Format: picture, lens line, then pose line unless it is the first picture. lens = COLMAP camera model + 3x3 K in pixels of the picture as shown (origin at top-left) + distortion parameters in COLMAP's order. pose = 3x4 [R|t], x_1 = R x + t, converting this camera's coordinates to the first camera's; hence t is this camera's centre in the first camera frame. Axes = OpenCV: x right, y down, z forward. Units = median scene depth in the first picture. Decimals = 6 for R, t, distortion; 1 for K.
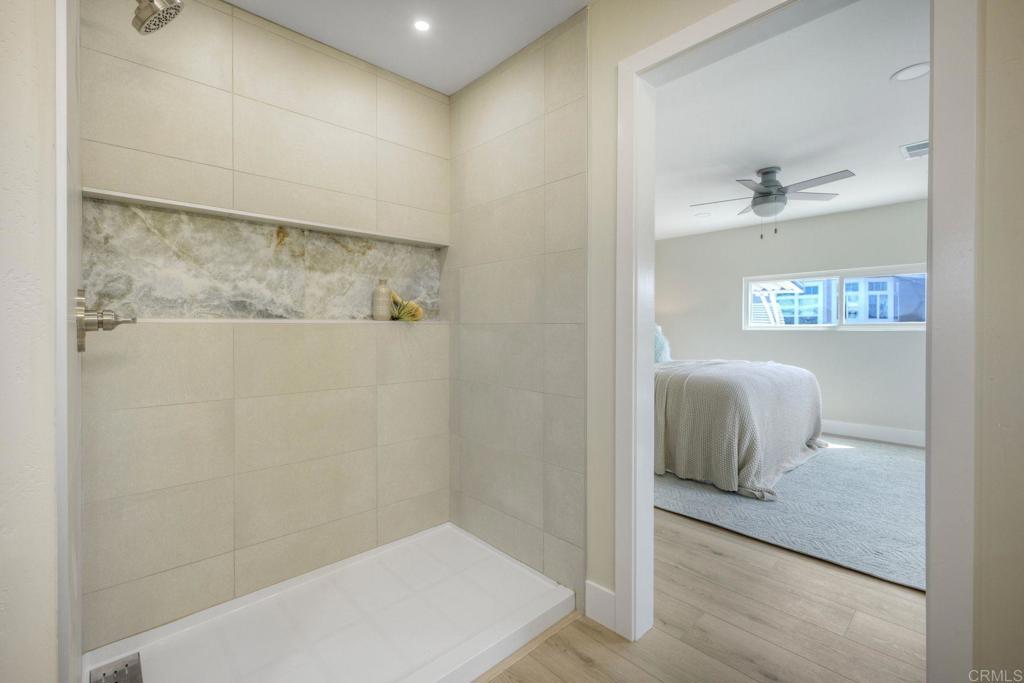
lens RADIAL K [[467.0, 0, 486.0], [0, 467.0, 328.7], [0, 0, 1]] dist [-0.001132, -0.000373]
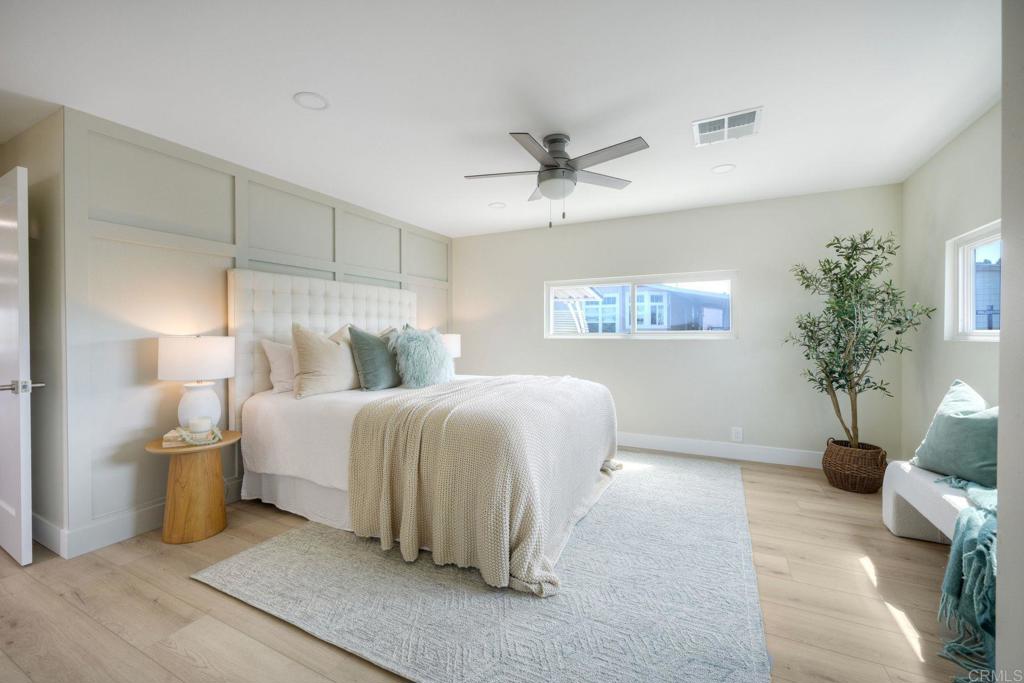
lens RADIAL K [[422.6, 0, 496.1], [0, 422.6, 327.1], [0, 0, 1]] dist [0.001007, -0.000125]
pose [[0.942977, 0.002397, 0.332849, 0.220625], [0.001342, 0.999939, -0.011004, -0.012669], [-0.332855, 0.010823, 0.942916, 0.295812]]
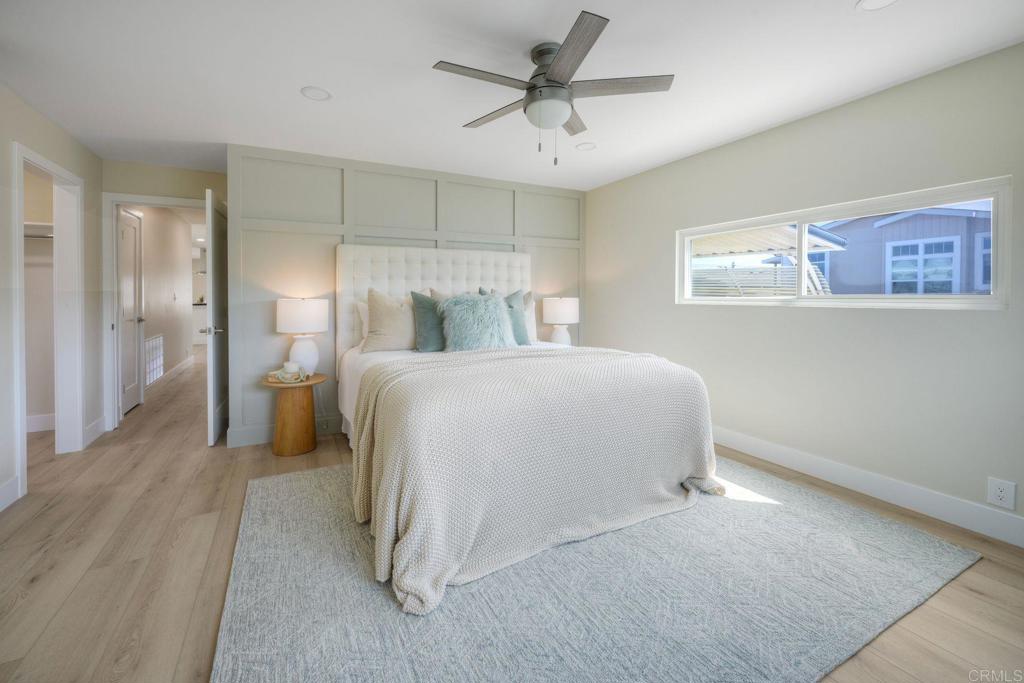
lens RADIAL K [[422.6, 0, 497.8], [0, 422.6, 296.2], [0, 0, 1]] dist [0.001007, -0.000125]
pose [[0.958303, -0.000230, -0.285753, 0.583747], [0.001196, 0.999994, 0.003204, -0.013914], [0.285750, -0.003412, 0.958298, 0.363092]]
